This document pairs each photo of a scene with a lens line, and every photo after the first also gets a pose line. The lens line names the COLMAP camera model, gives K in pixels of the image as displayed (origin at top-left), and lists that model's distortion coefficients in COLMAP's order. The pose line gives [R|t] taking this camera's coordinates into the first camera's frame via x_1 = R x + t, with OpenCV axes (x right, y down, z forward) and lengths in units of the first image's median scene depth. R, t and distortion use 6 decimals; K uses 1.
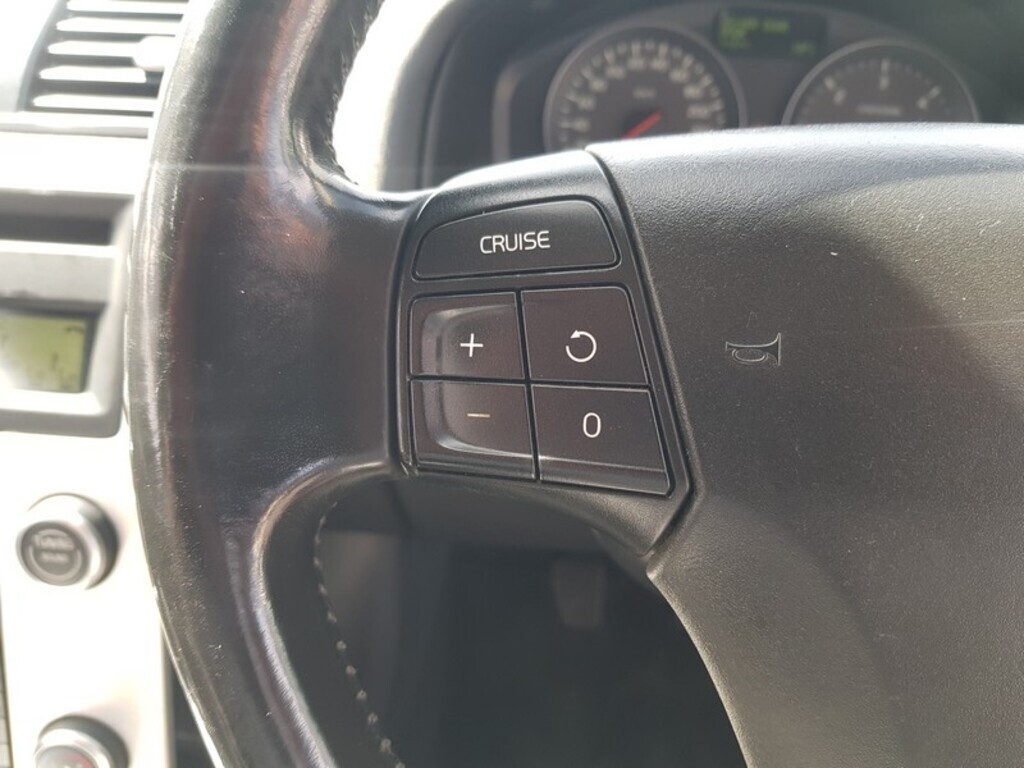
lens RADIAL K [[748.5, 0, 512.0], [0, 748.5, 384.0], [0, 0, 1]] dist [0.003336, -0.070014]
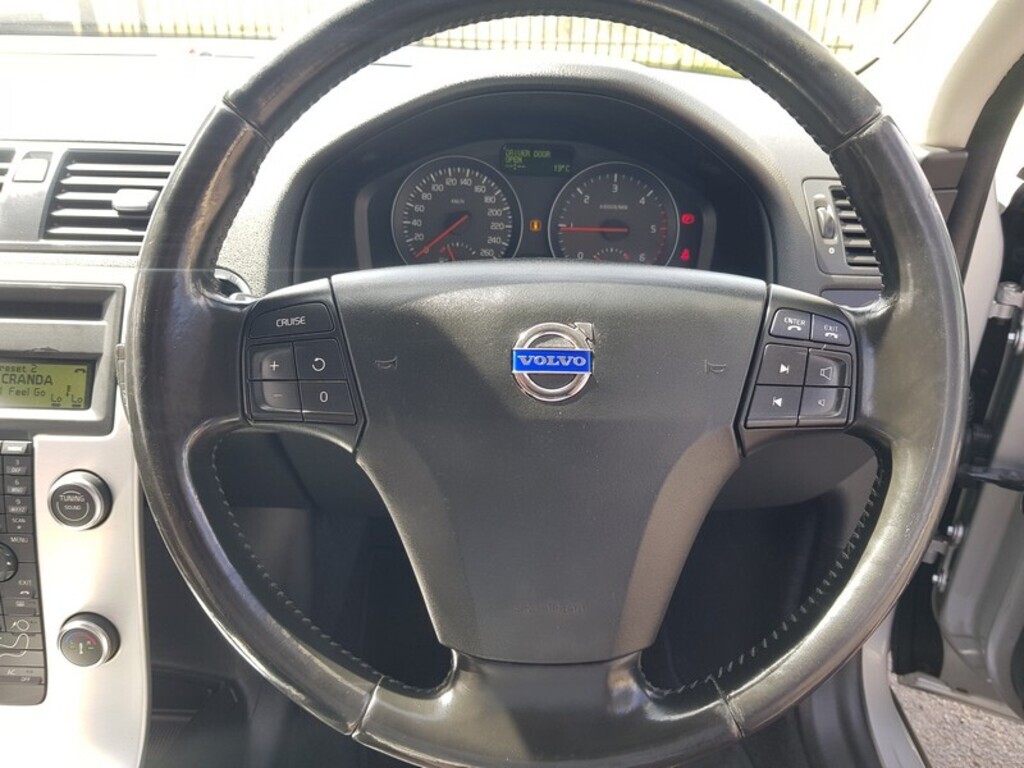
lens RADIAL K [[748.5, 0, 512.0], [0, 748.5, 384.0], [0, 0, 1]] dist [0.003336, -0.070014]
pose [[0.998231, -0.039625, 0.044328, 0.270243], [0.041702, 0.998026, -0.046948, 0.068001], [-0.042381, 0.048714, 0.997913, -0.636975]]
